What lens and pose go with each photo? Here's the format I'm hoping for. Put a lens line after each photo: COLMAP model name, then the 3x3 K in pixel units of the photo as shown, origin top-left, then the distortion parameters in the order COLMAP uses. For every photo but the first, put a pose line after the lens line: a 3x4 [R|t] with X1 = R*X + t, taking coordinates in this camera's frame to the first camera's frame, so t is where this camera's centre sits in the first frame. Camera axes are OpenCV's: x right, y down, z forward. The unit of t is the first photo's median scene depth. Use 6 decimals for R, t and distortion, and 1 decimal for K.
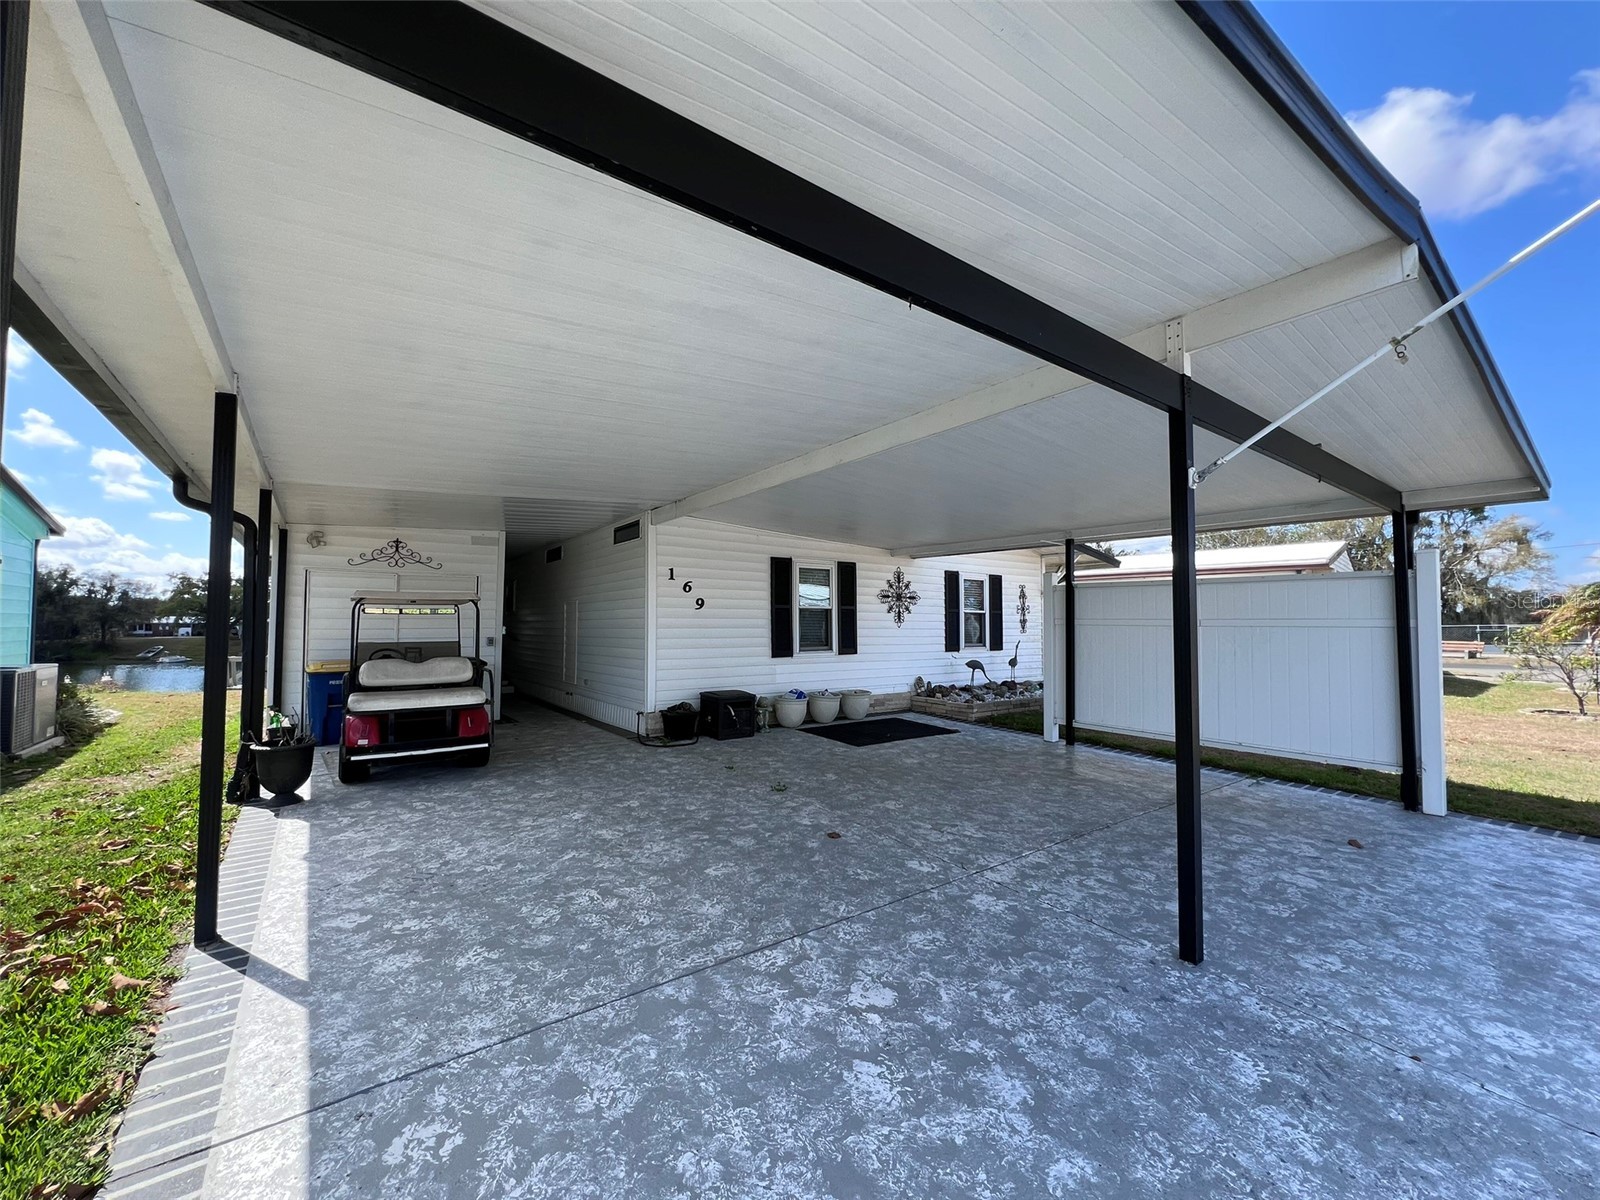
lens RADIAL K [[647.6, 0, 798.4], [0, 647.6, 601.0], [0, 0, 1]] dist [-0.000104, 0.000200]
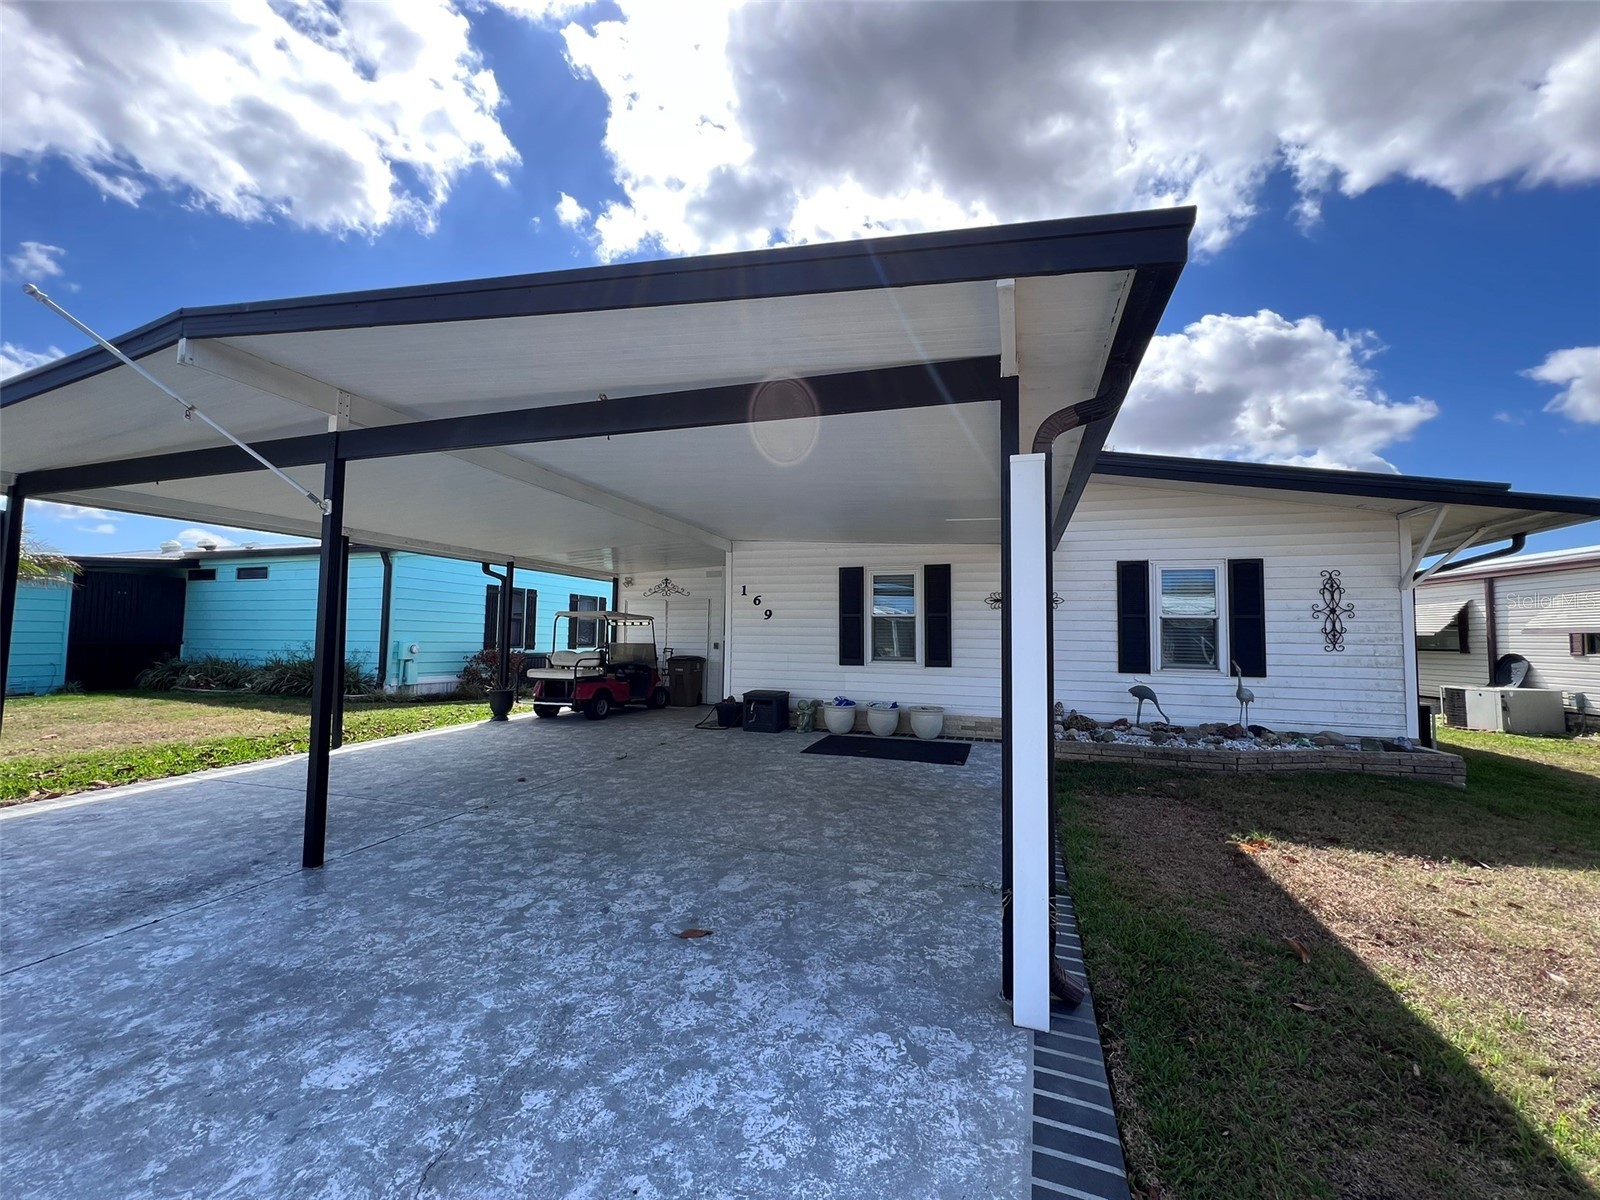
lens RADIAL K [[645.3, 0, 795.9], [0, 645.3, 599.3], [0, 0, 1]] dist [-0.007216, 0.000581]
pose [[0.565137, -0.046587, -0.823681, 0.720665], [0.017203, 0.998853, -0.044691, 0.025630], [0.824818, 0.011087, 0.565290, 0.335985]]
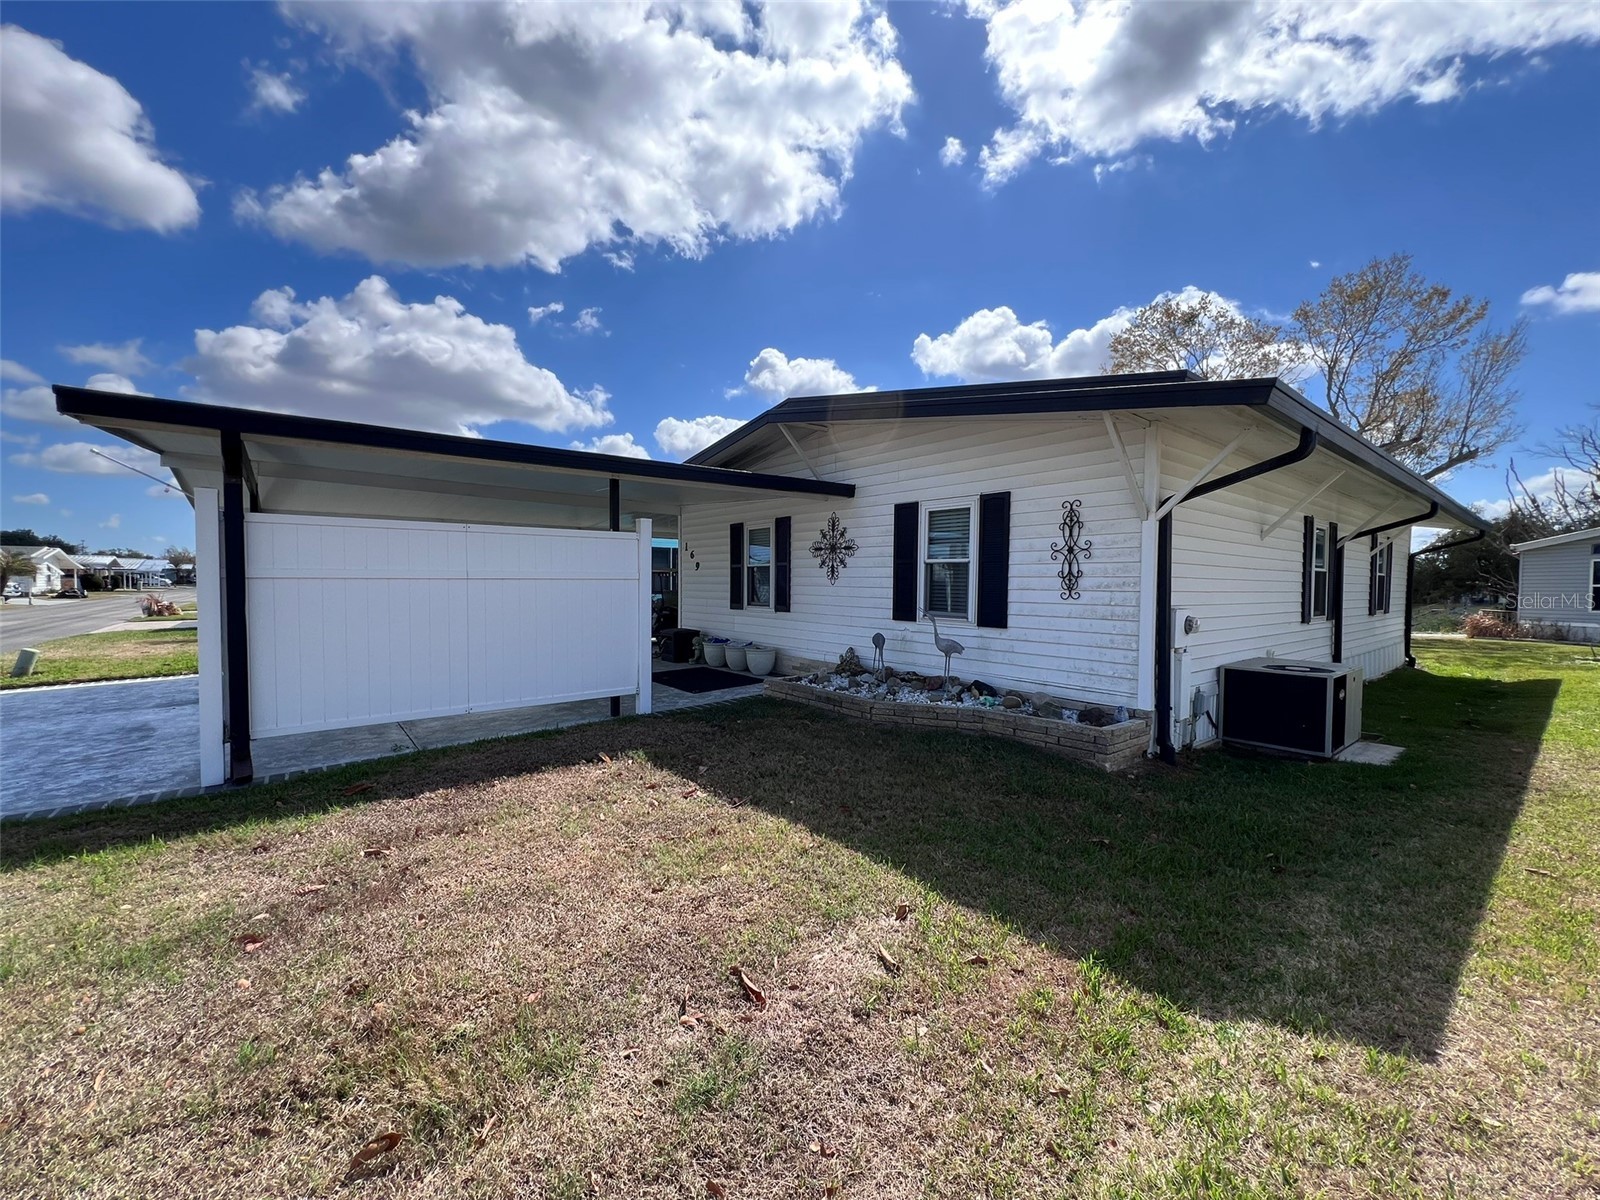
lens RADIAL K [[647.6, 0, 795.0], [0, 647.6, 602.2], [0, 0, 1]] dist [-0.000104, 0.000200]
pose [[0.036815, 0.019083, -0.999140, 1.076096], [0.018315, 0.999637, 0.019768, 0.049750], [0.999154, -0.019027, 0.036452, 1.004660]]
